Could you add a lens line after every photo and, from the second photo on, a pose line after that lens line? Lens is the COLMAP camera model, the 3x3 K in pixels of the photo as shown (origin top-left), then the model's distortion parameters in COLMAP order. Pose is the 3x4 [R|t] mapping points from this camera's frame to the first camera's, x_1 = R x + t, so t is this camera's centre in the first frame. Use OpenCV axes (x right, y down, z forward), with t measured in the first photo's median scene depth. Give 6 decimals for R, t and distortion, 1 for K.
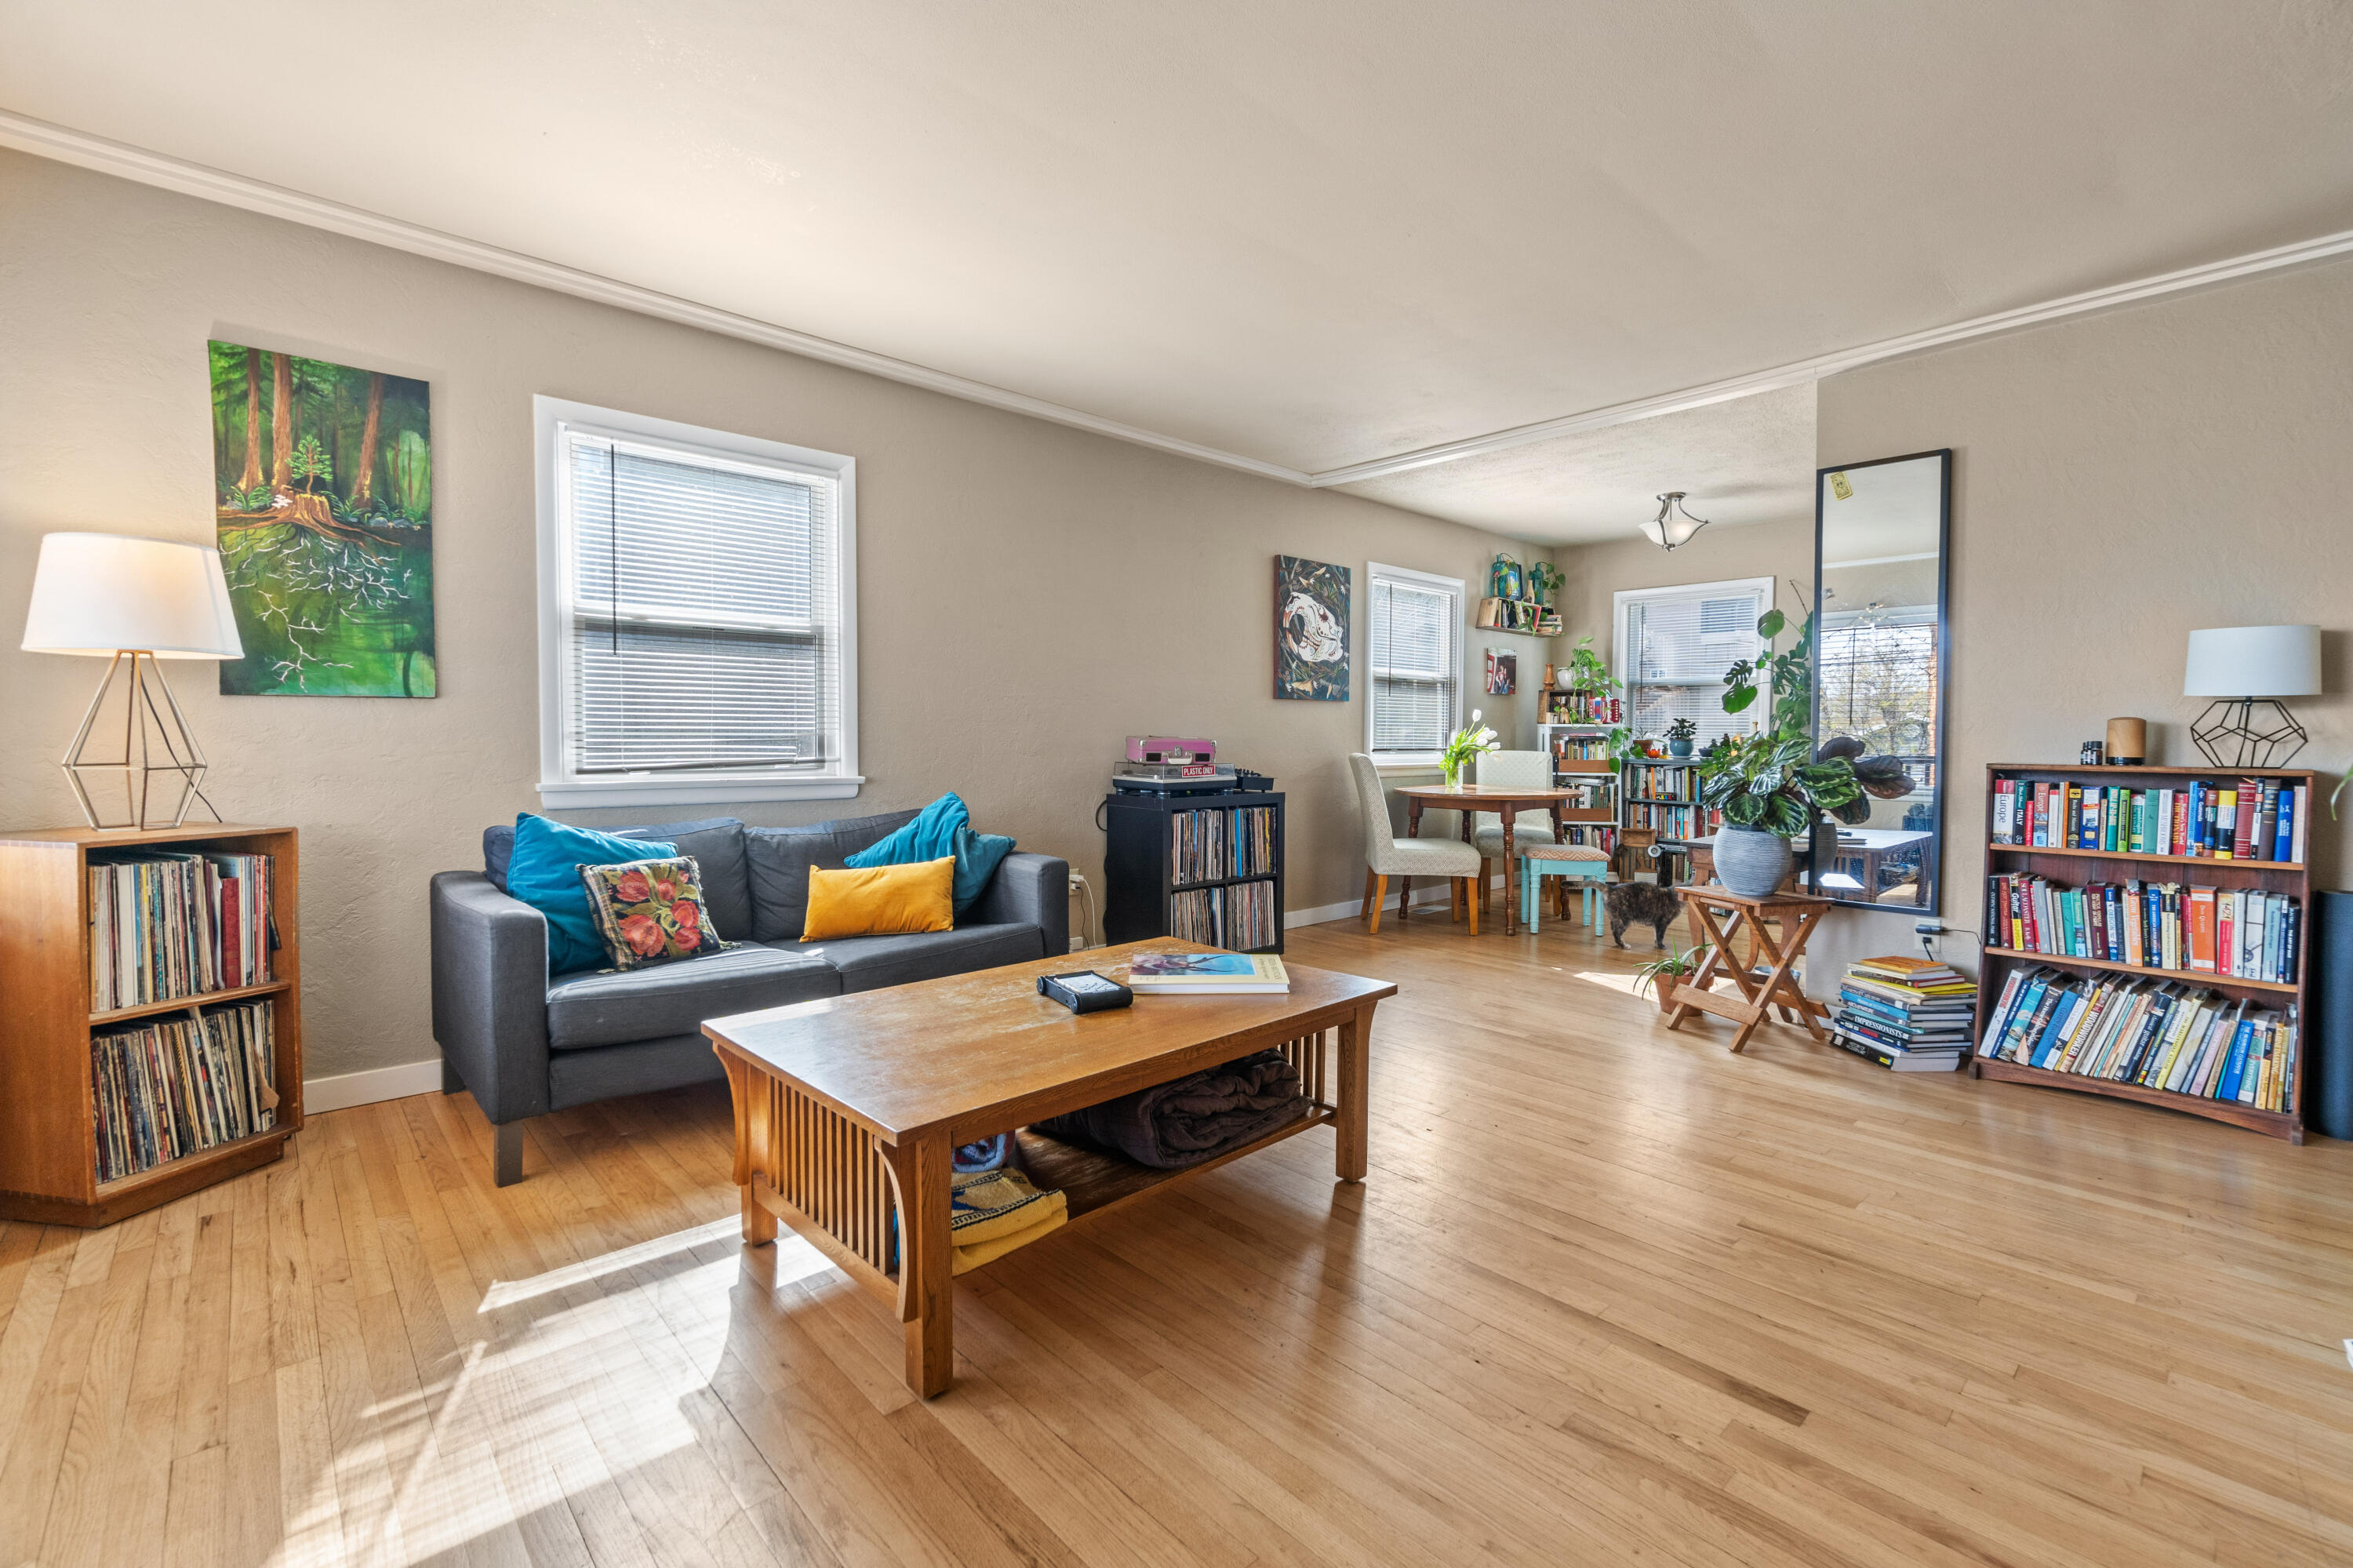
lens RADIAL K [[1024.4, 0, 1189.4], [0, 1024.4, 785.6], [0, 0, 1]] dist [-0.003809, 0.000444]
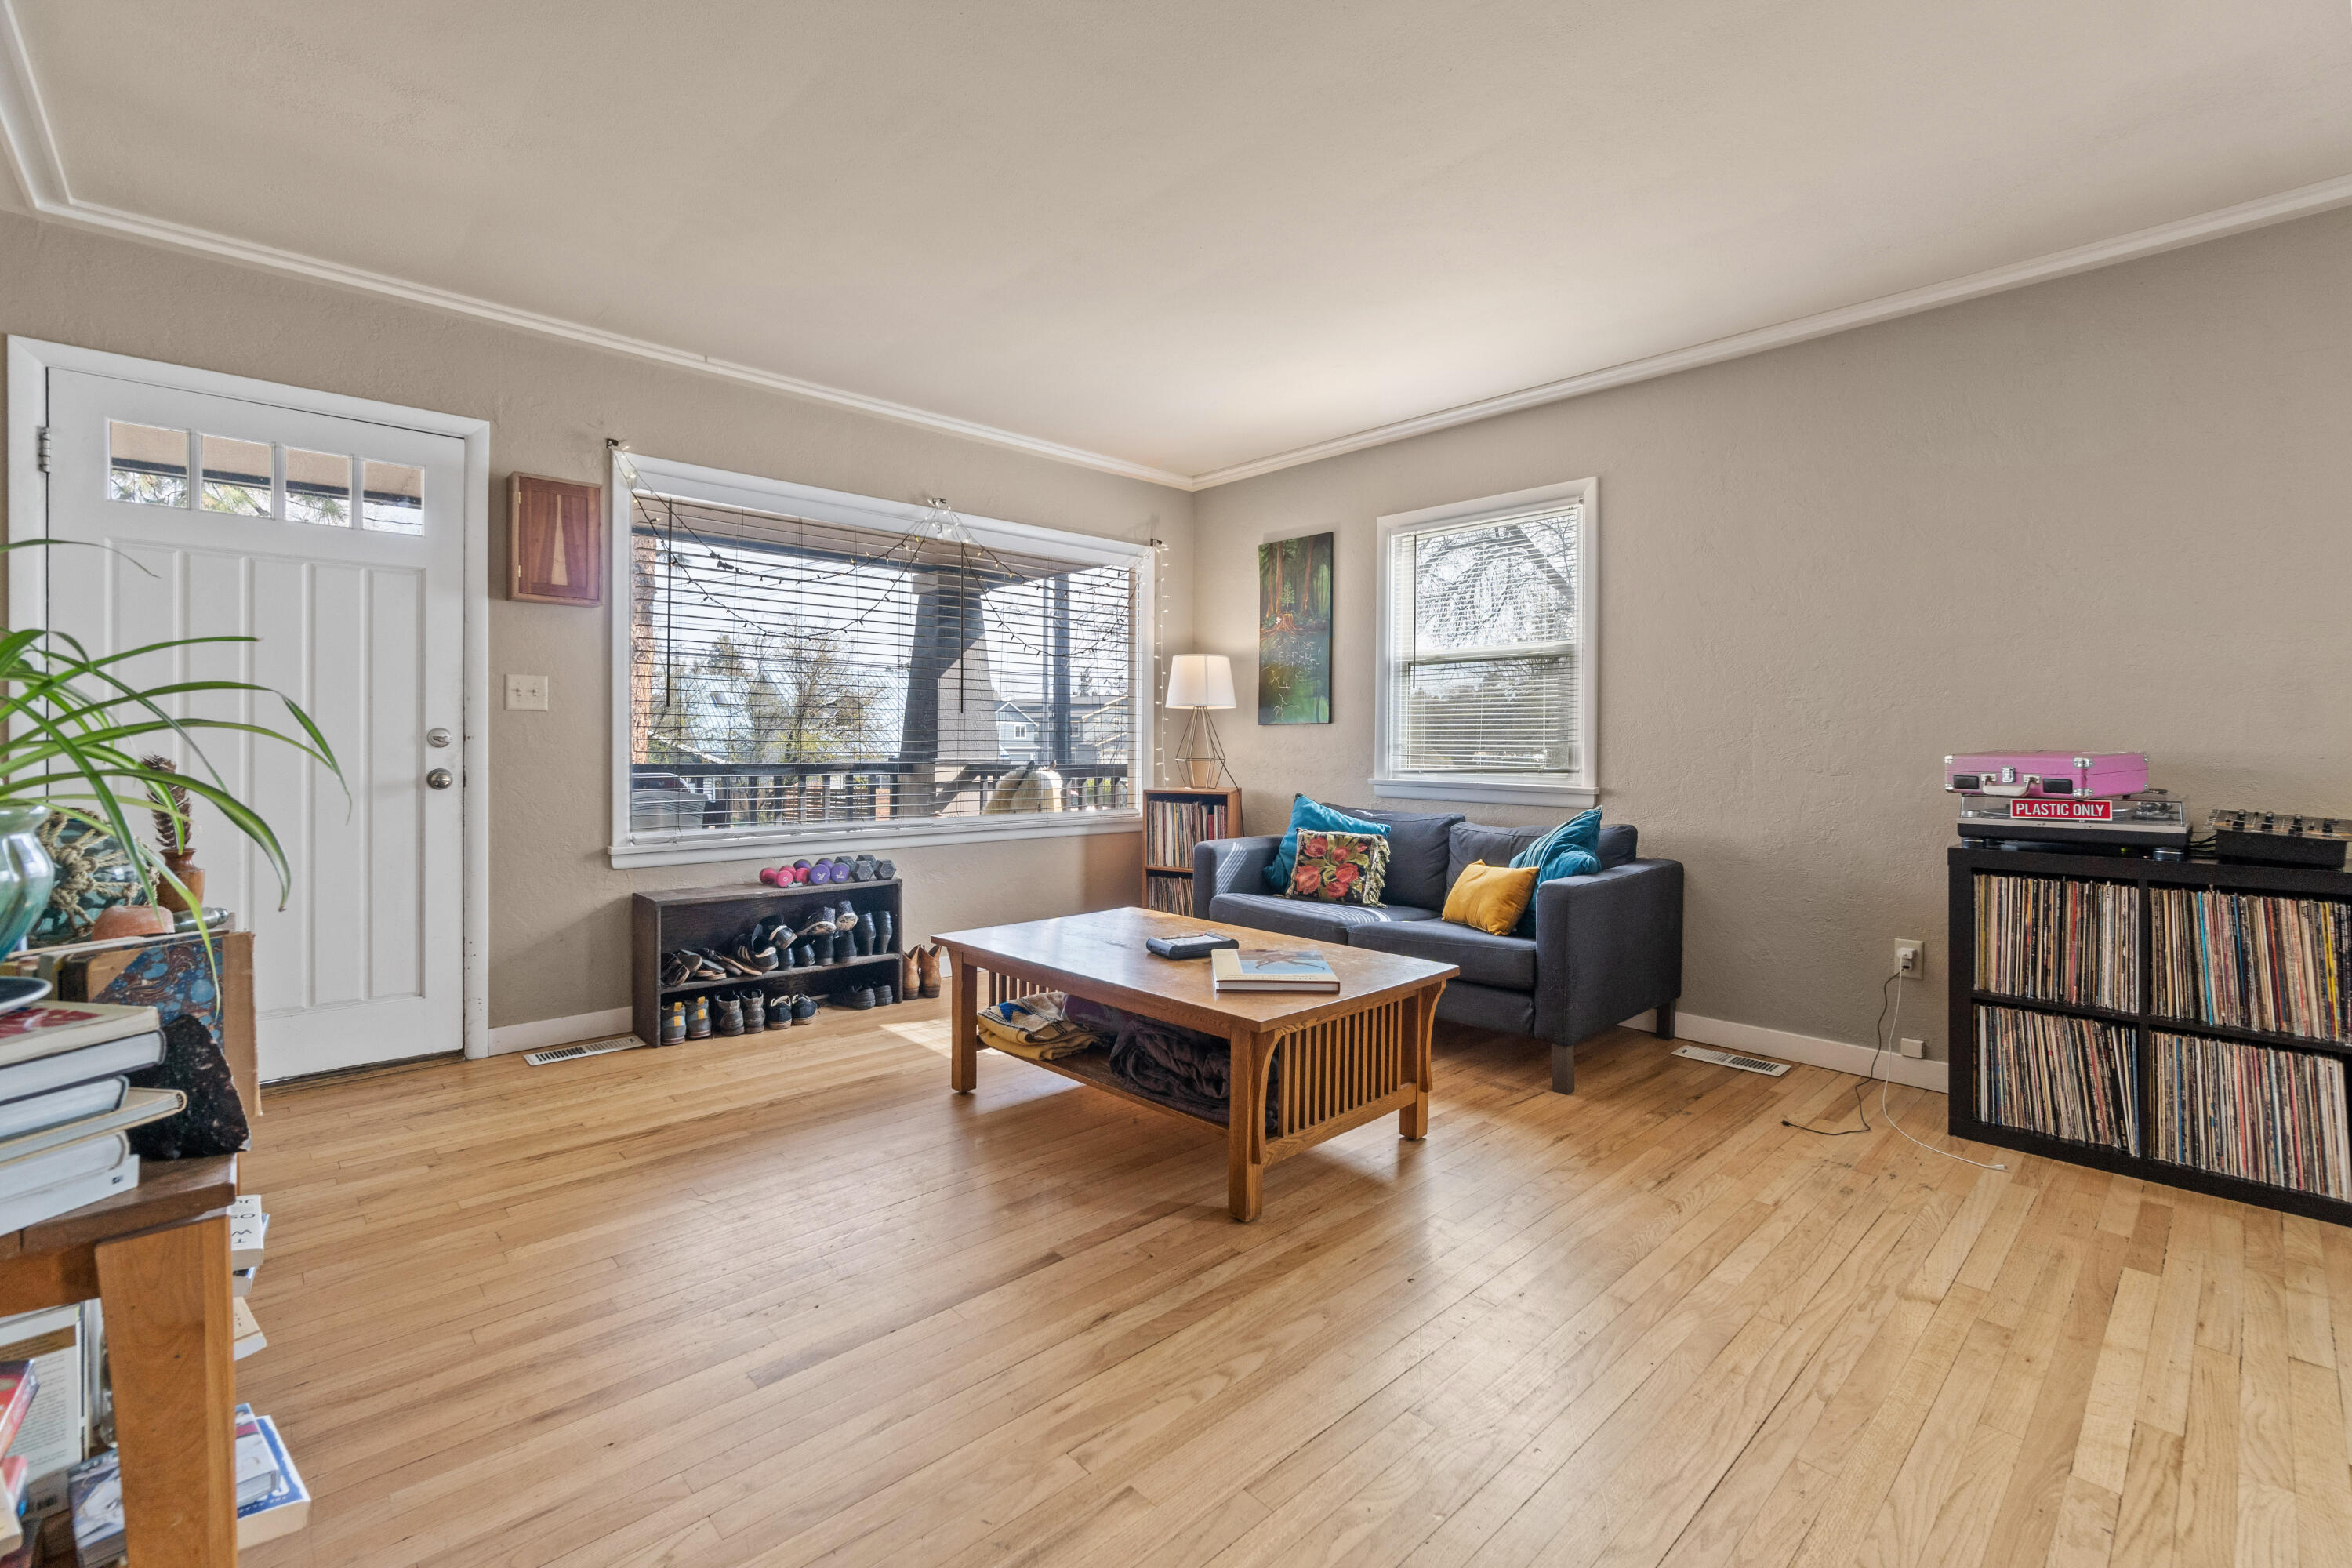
lens RADIAL K [[1023.9, 0, 1188.9], [0, 1023.9, 785.6], [0, 0, 1]] dist [-0.003809, 0.000444]
pose [[-0.001621, 0.031361, -0.999507, 0.969057], [-0.059488, 0.997735, 0.031402, -0.026576], [0.998228, 0.059510, 0.000248, 0.841091]]
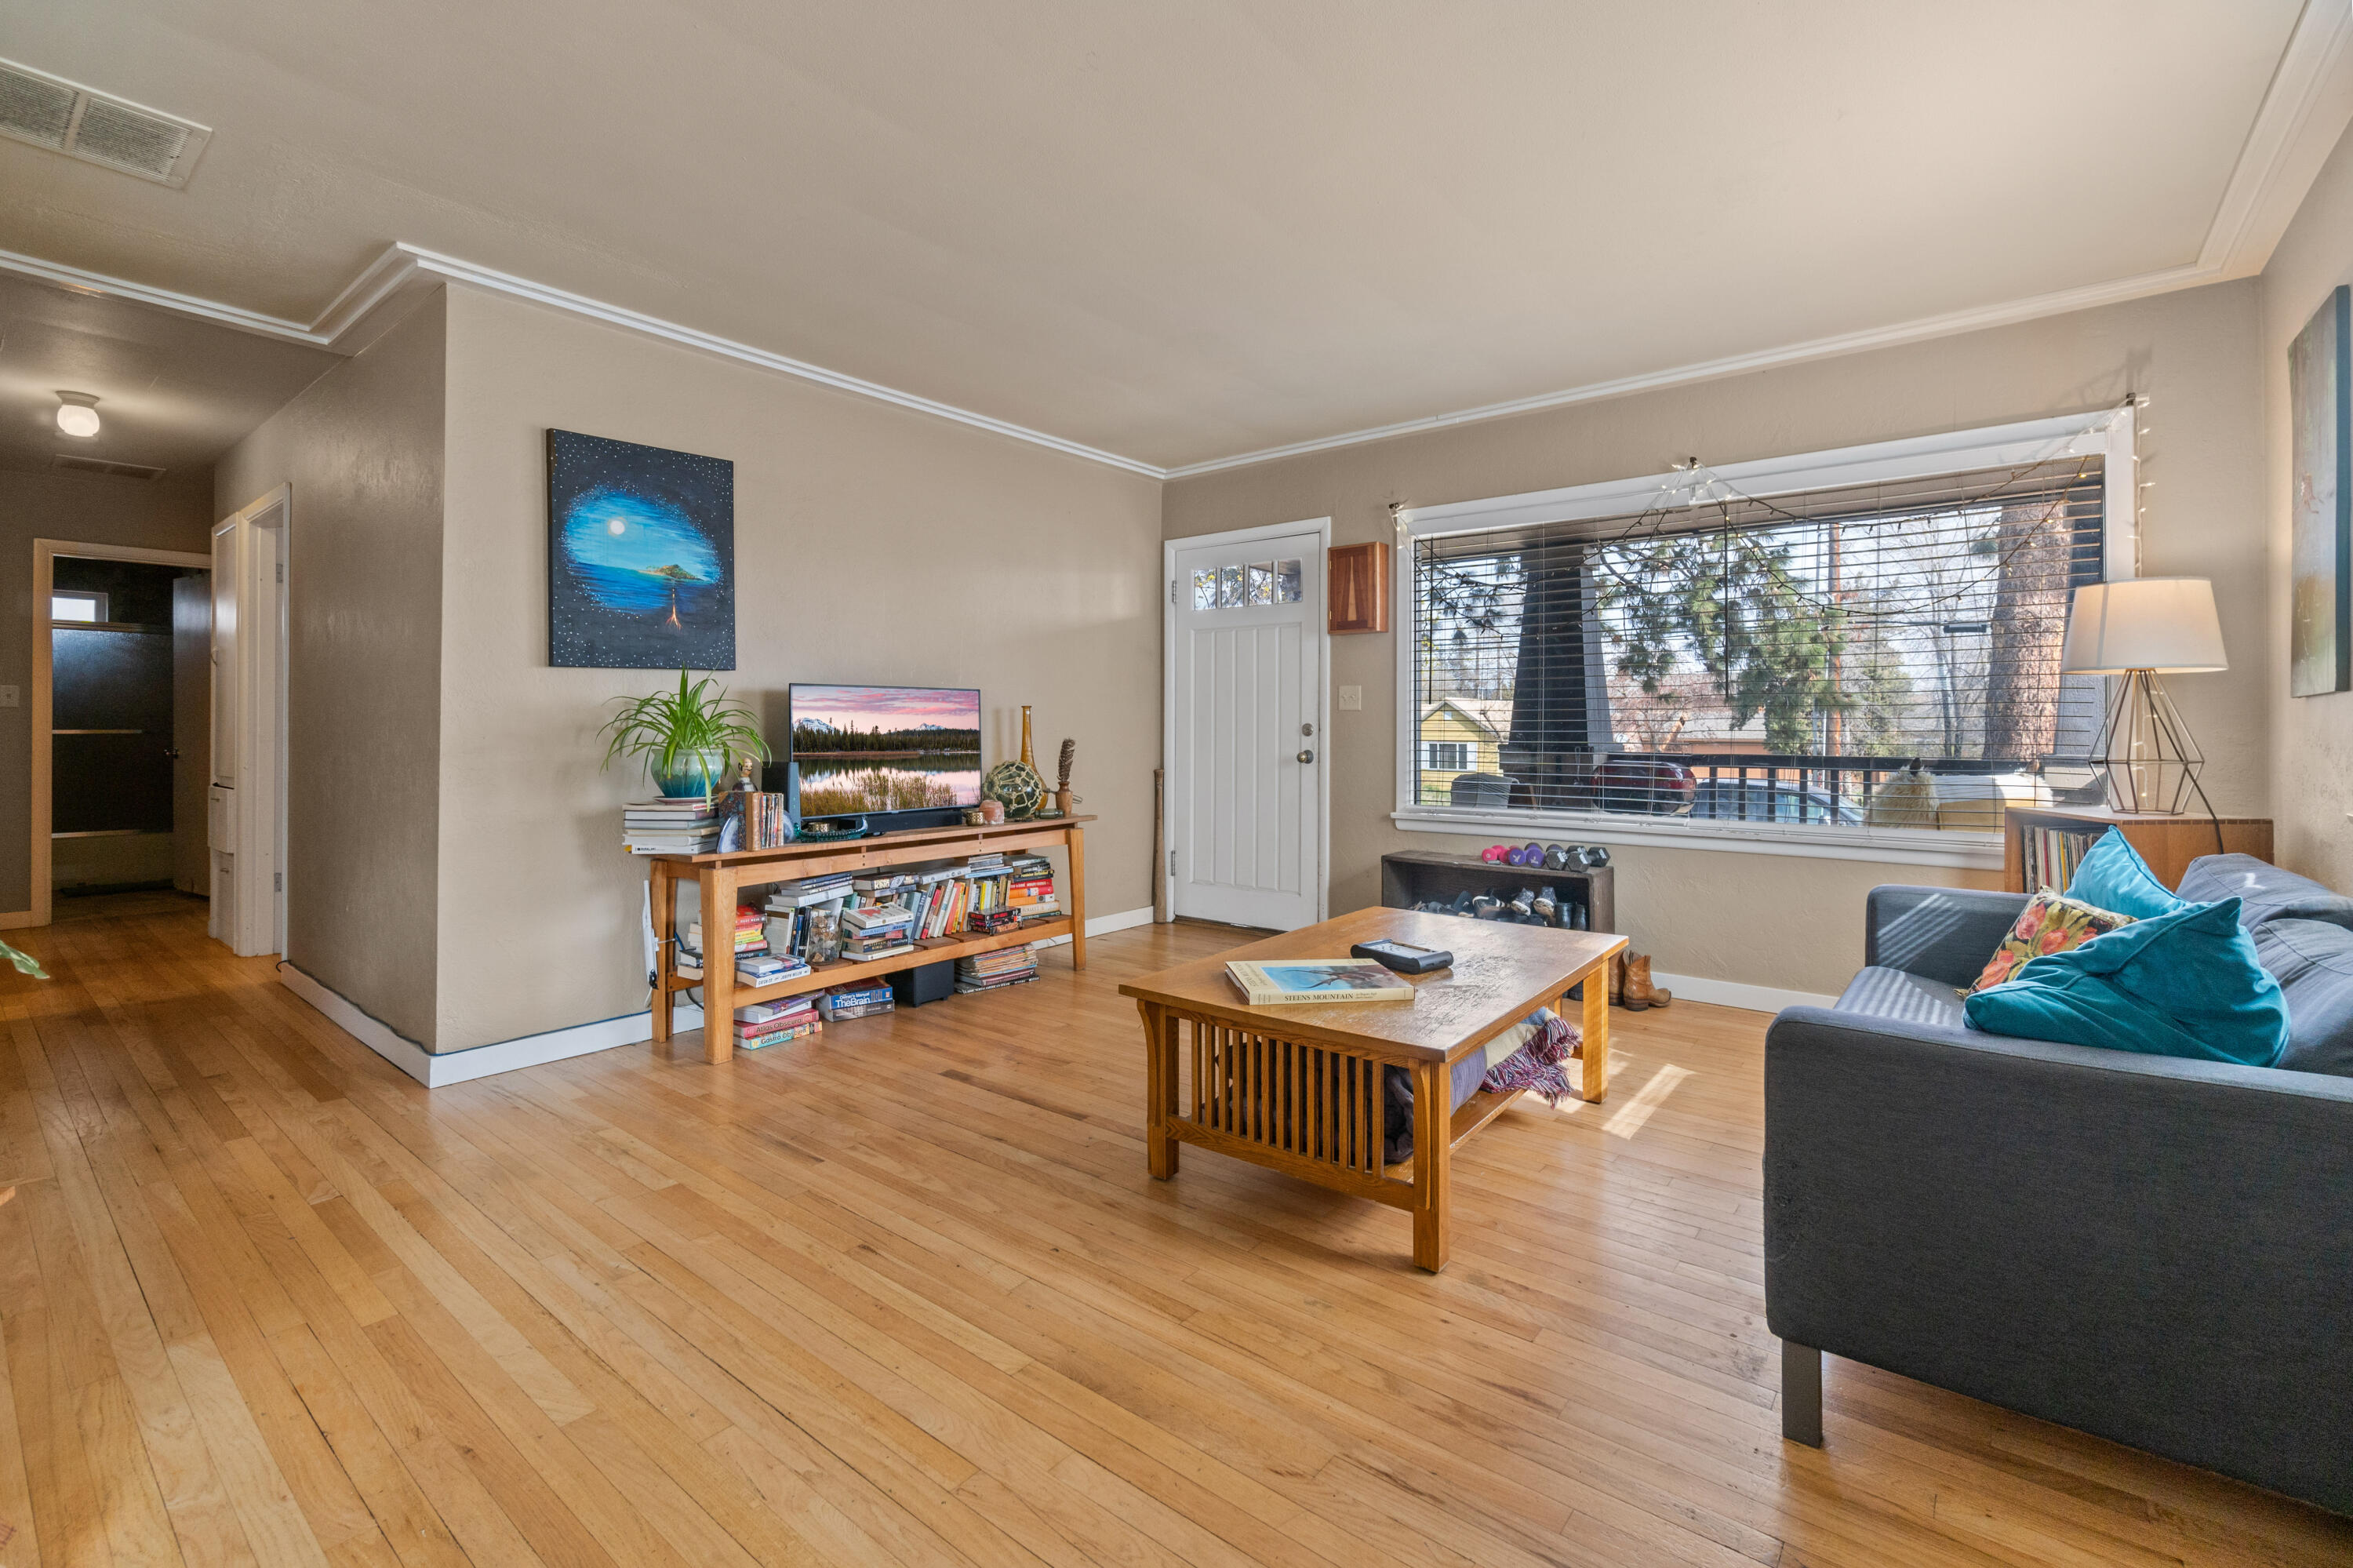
lens RADIAL K [[1035.5, 0, 1166.3], [0, 1035.5, 746.6], [0, 0, 1]] dist [-0.000757, -0.000128]
pose [[-0.991917, -0.004914, -0.126796, 0.258505], [-0.014303, 0.997211, 0.073246, -0.096273], [0.126082, 0.074468, -0.989221, 1.785603]]
